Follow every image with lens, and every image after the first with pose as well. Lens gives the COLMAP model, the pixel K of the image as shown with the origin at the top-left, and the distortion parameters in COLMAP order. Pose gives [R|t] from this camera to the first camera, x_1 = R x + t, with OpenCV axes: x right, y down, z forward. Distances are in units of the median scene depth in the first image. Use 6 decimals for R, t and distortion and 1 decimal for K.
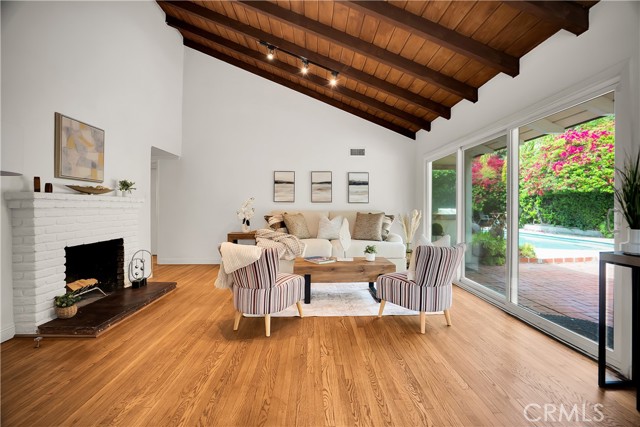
lens RADIAL K [[301.4, 0, 319.7], [0, 301.4, 210.5], [0, 0, 1]] dist [-0.062786, 0.024680]
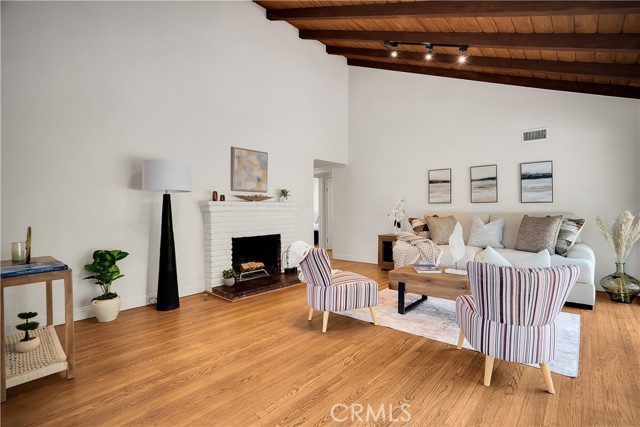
lens RADIAL K [[303.0, 0, 324.5], [0, 303.0, 212.3], [0, 0, 1]] dist [-0.060186, 0.026508]
pose [[0.737365, -0.001145, -0.675493, 0.400391], [0.001475, 0.999999, -0.000086, -0.001527], [0.675493, -0.000933, 0.737366, 0.158481]]
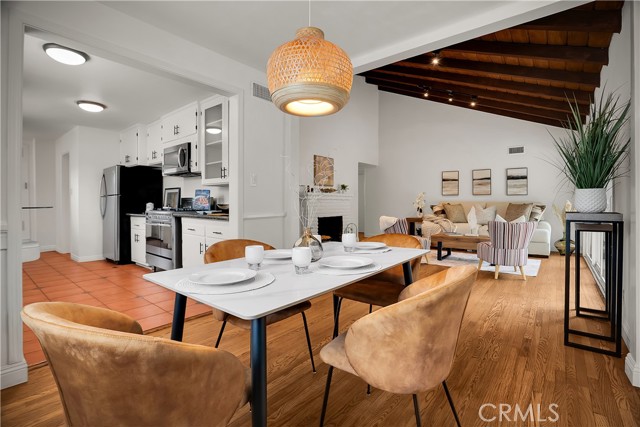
lens RADIAL K [[301.4, 0, 319.7], [0, 301.4, 210.5], [0, 0, 1]] dist [-0.062786, 0.024680]
pose [[0.765144, 0.015822, -0.643665, 0.465318], [-0.003598, 0.999787, 0.020299, 0.023119], [0.643850, -0.013216, 0.765038, -0.567817]]
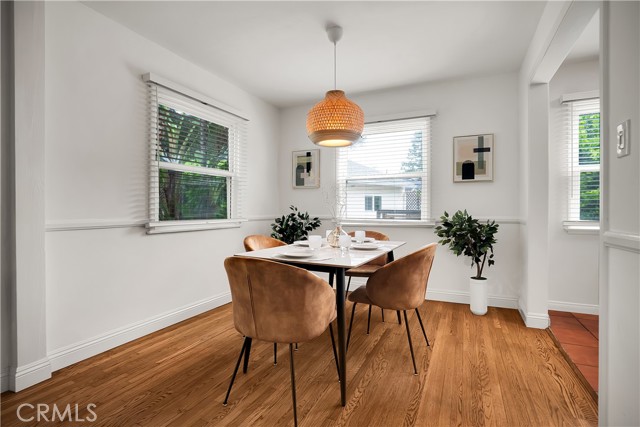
lens RADIAL K [[301.4, 0, 319.7], [0, 301.4, 210.5], [0, 0, 1]] dist [-0.062786, 0.024680]
pose [[-0.889980, 0.004062, 0.455982, -0.096882], [0.006984, 0.999964, 0.004723, 0.026591], [-0.455946, 0.007388, -0.889977, 0.362158]]
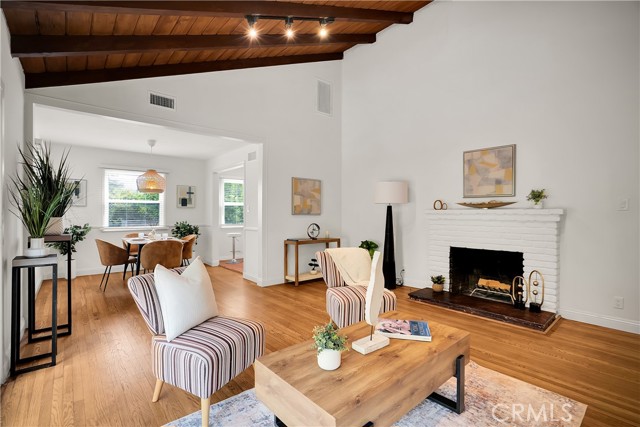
lens RADIAL K [[292.9, 0, 318.3], [0, 292.9, 210.6], [0, 0, 1]] dist [-0.002598, -0.000168]
pose [[-0.769424, -0.001274, -0.638737, 0.461803], [-0.004749, 0.999982, 0.003726, -0.044545], [0.638721, 0.005900, -0.769416, 1.381690]]
